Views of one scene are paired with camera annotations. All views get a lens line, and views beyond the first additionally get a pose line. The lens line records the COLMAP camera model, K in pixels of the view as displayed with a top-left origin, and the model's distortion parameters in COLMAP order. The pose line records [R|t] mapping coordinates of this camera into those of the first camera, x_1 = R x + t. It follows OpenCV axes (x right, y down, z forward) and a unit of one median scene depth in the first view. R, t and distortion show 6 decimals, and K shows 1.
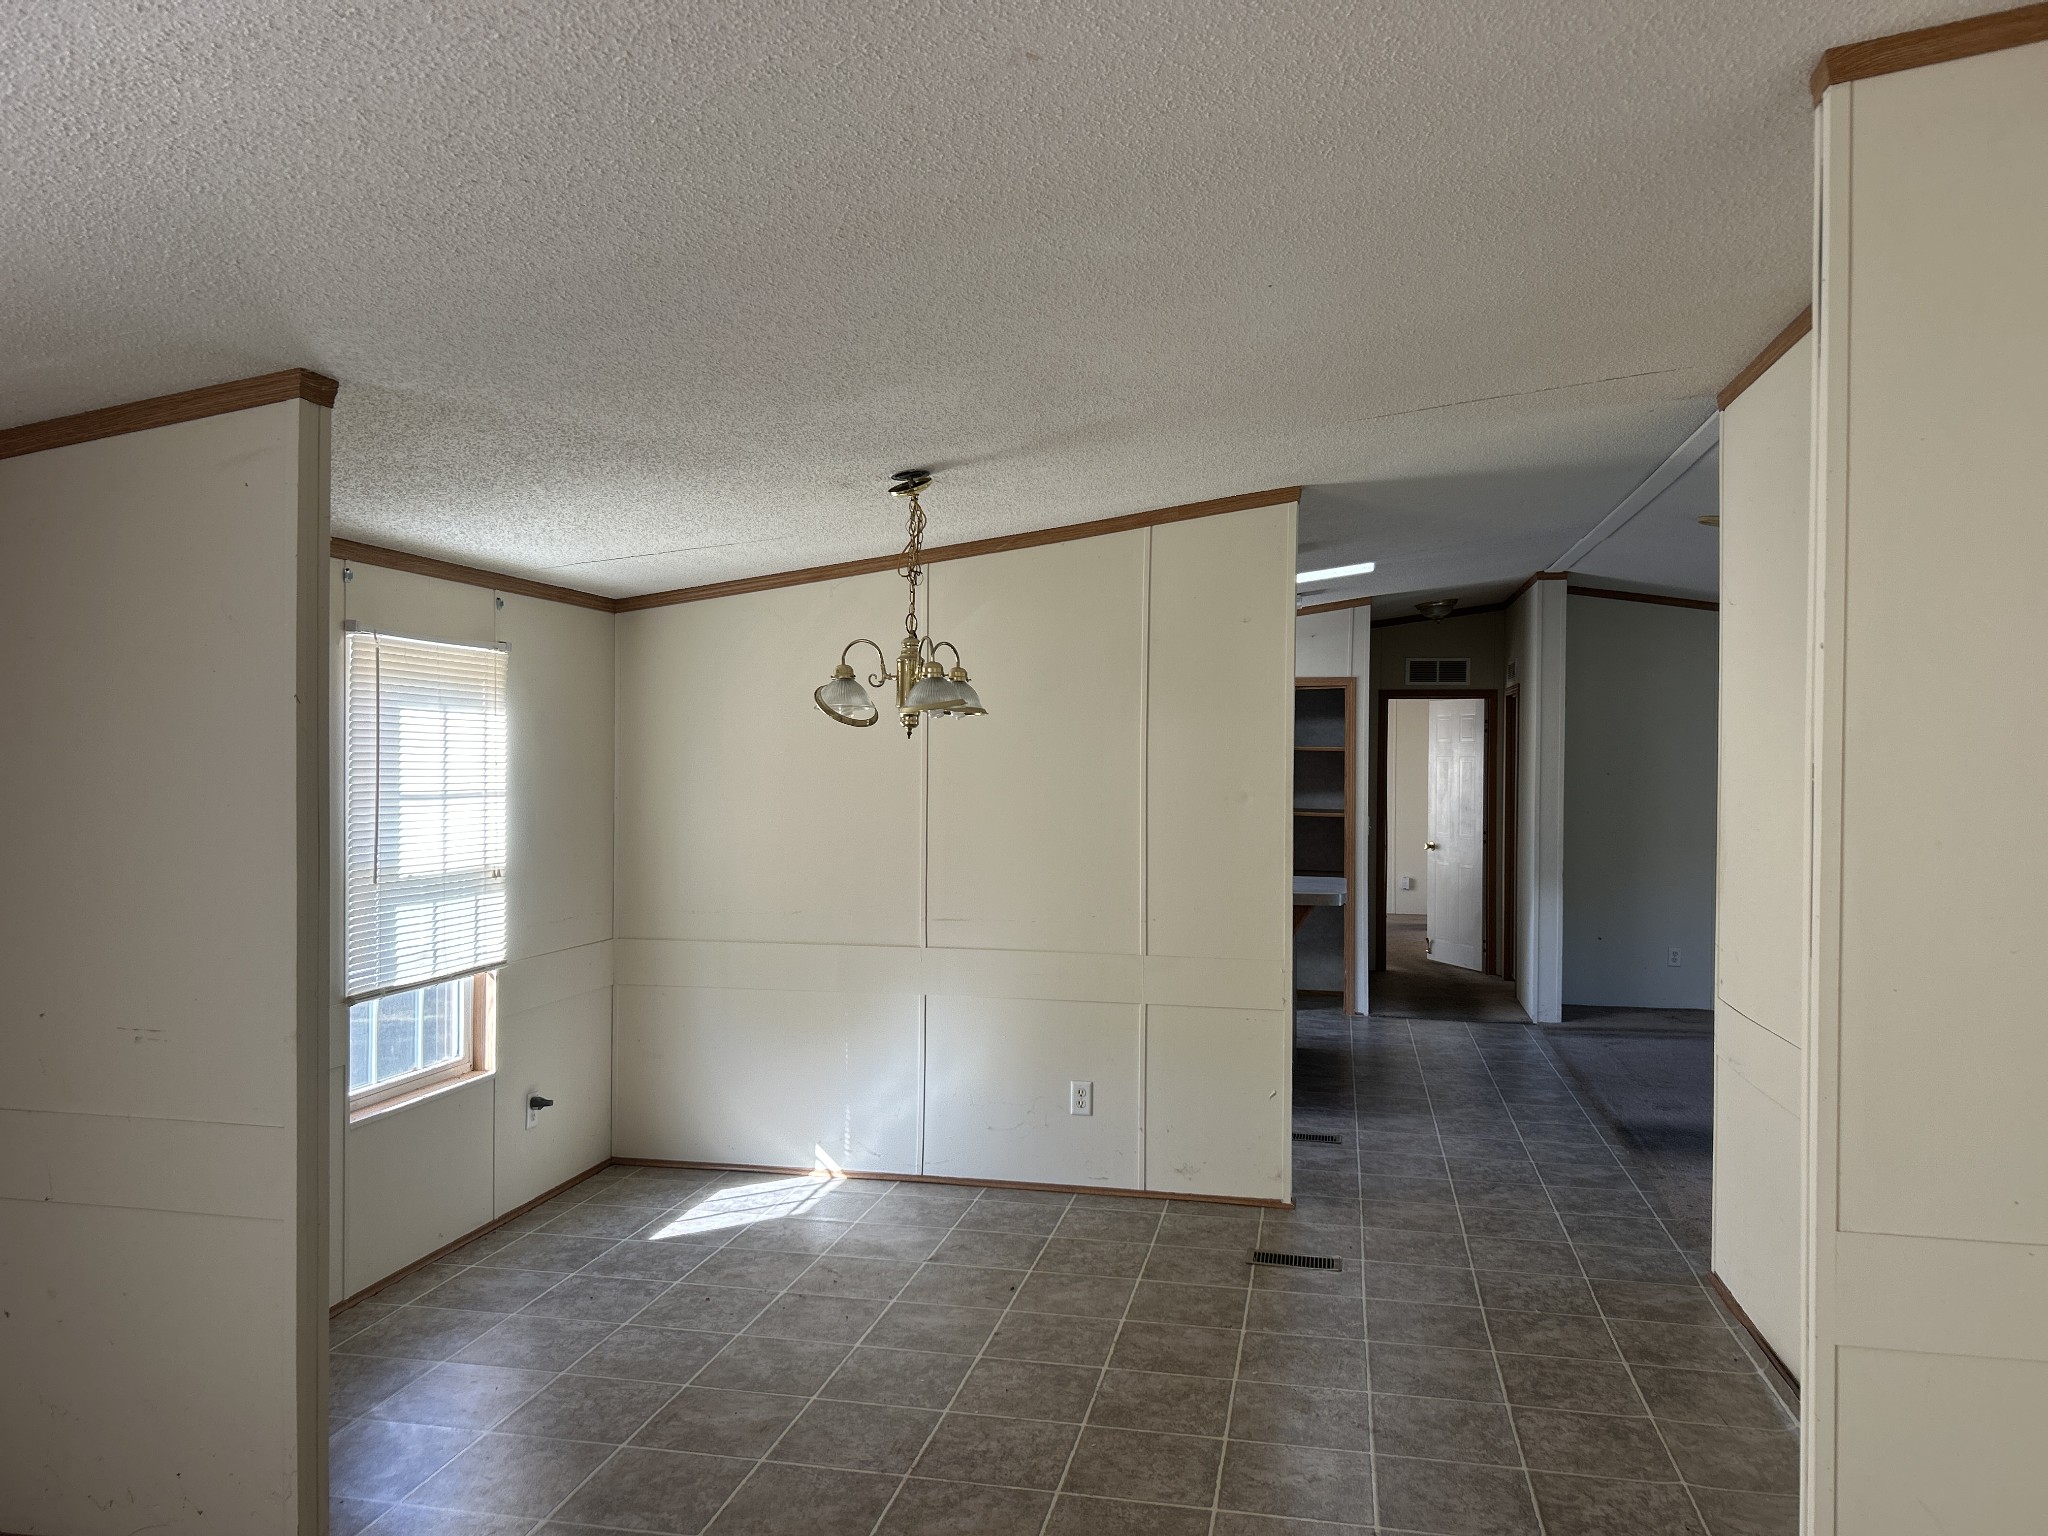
lens RADIAL K [[1532.7, 0, 1019.3], [0, 1532.7, 774.2], [0, 0, 1]] dist [0.087313, -0.098365]
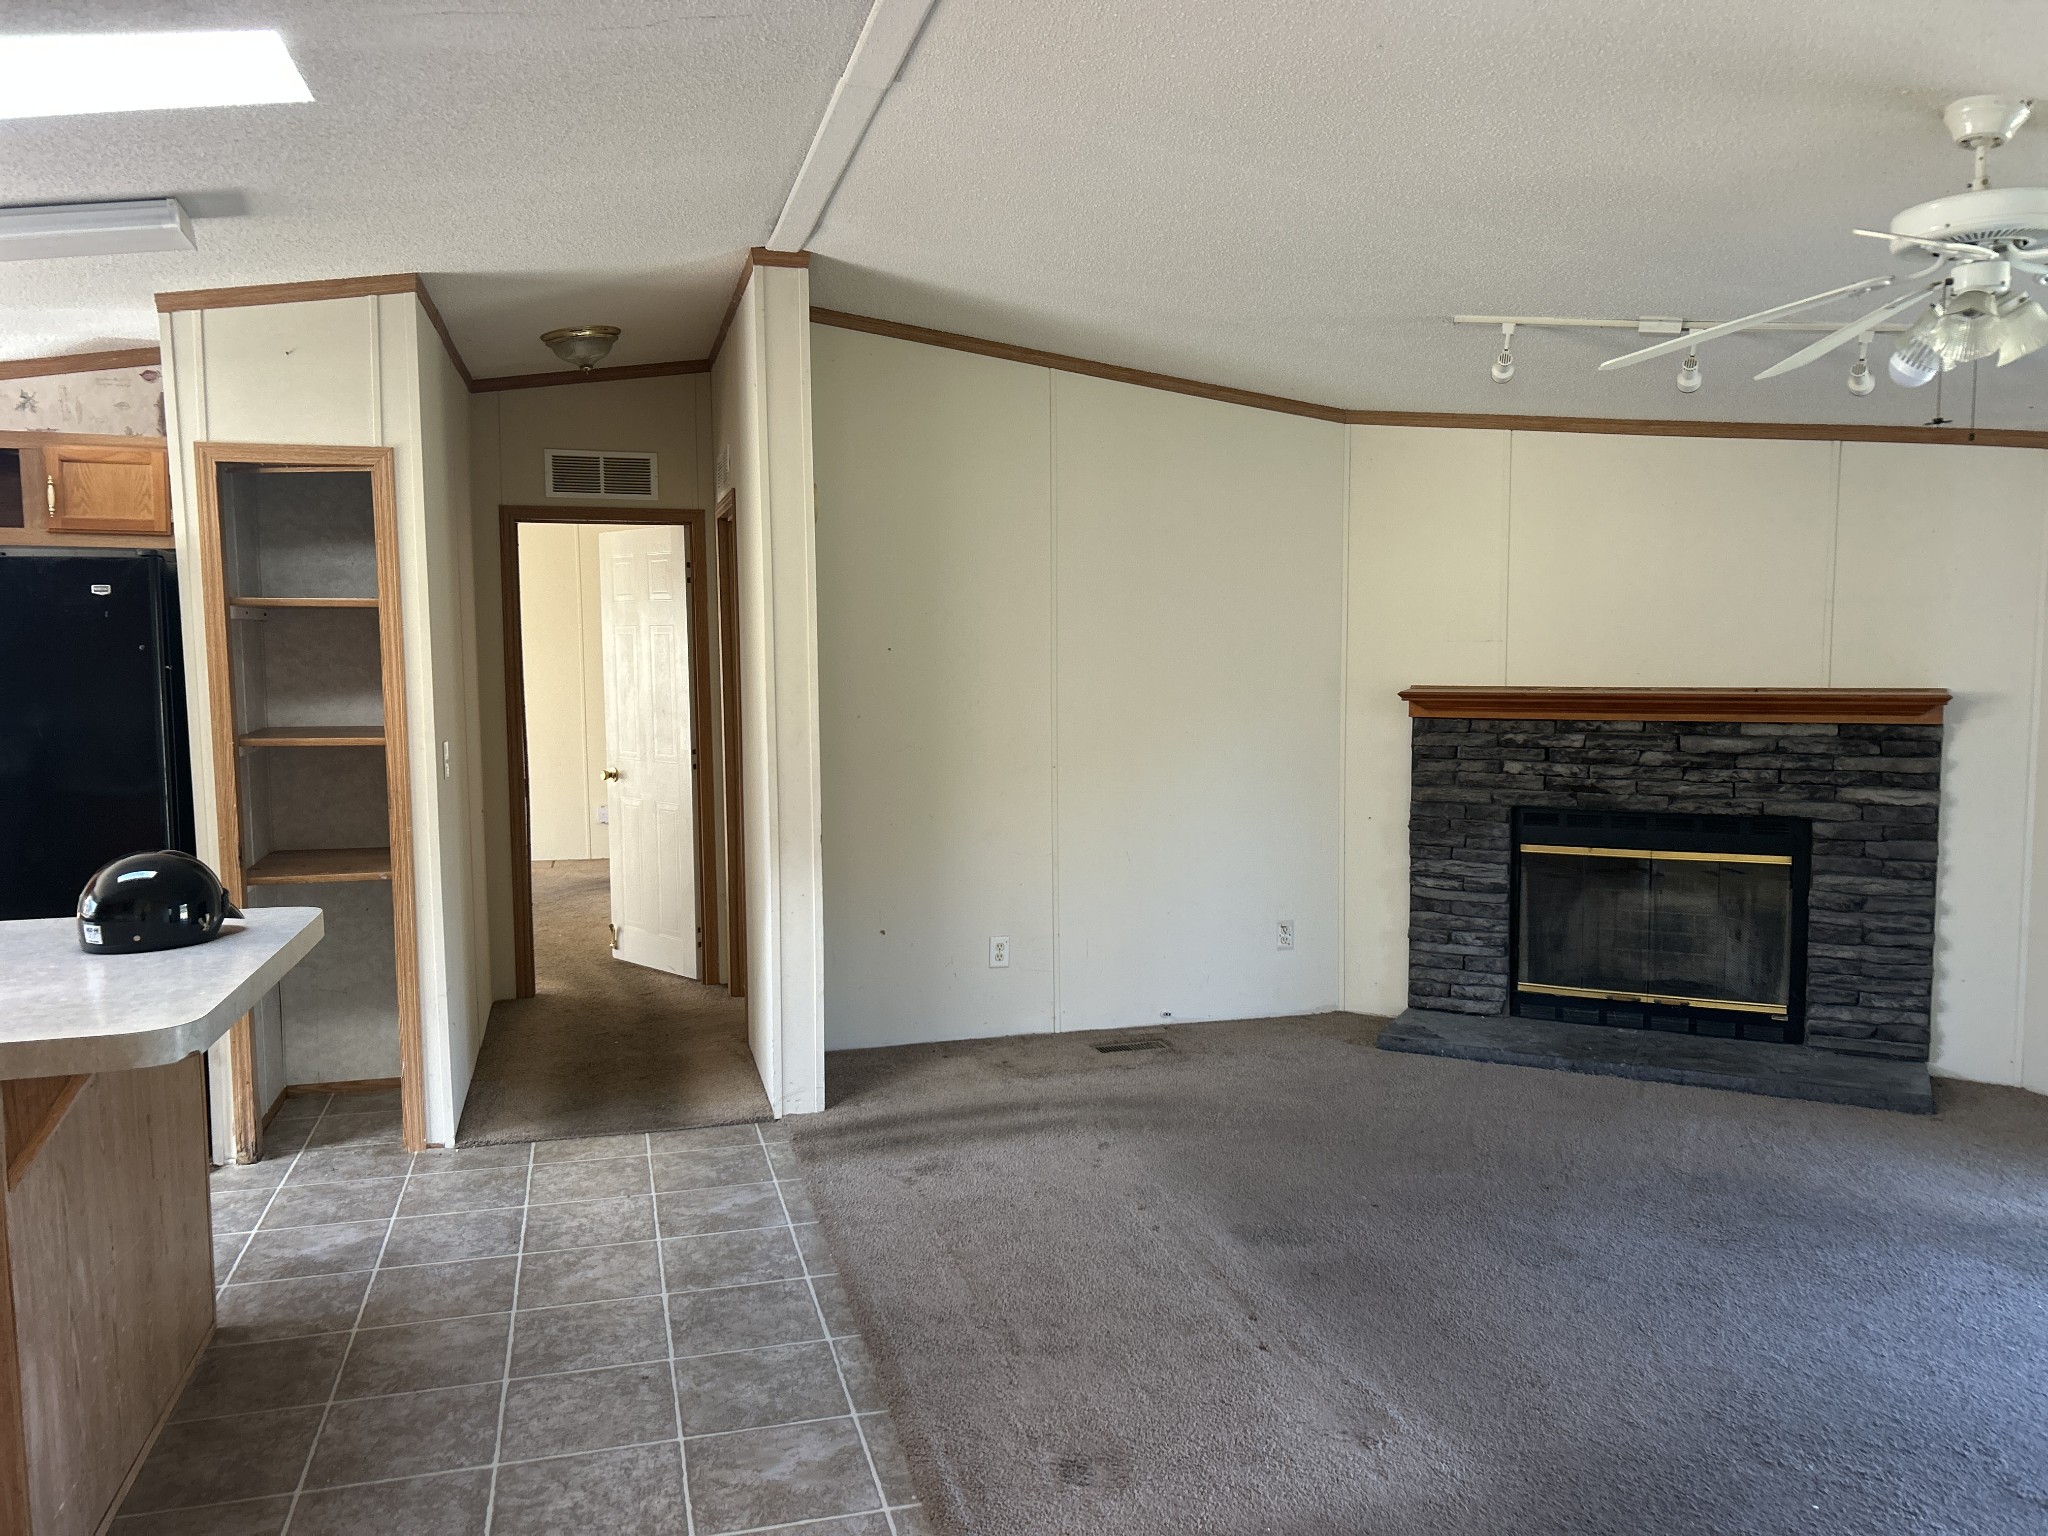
lens RADIAL K [[1532.7, 0, 1019.3], [0, 1532.7, 774.2], [0, 0, 1]] dist [0.087313, -0.098365]
pose [[0.888984, -0.053903, 0.454755, 0.147818], [0.020502, 0.996737, 0.078067, 0.002844], [-0.457480, -0.060077, 0.887188, 0.428550]]
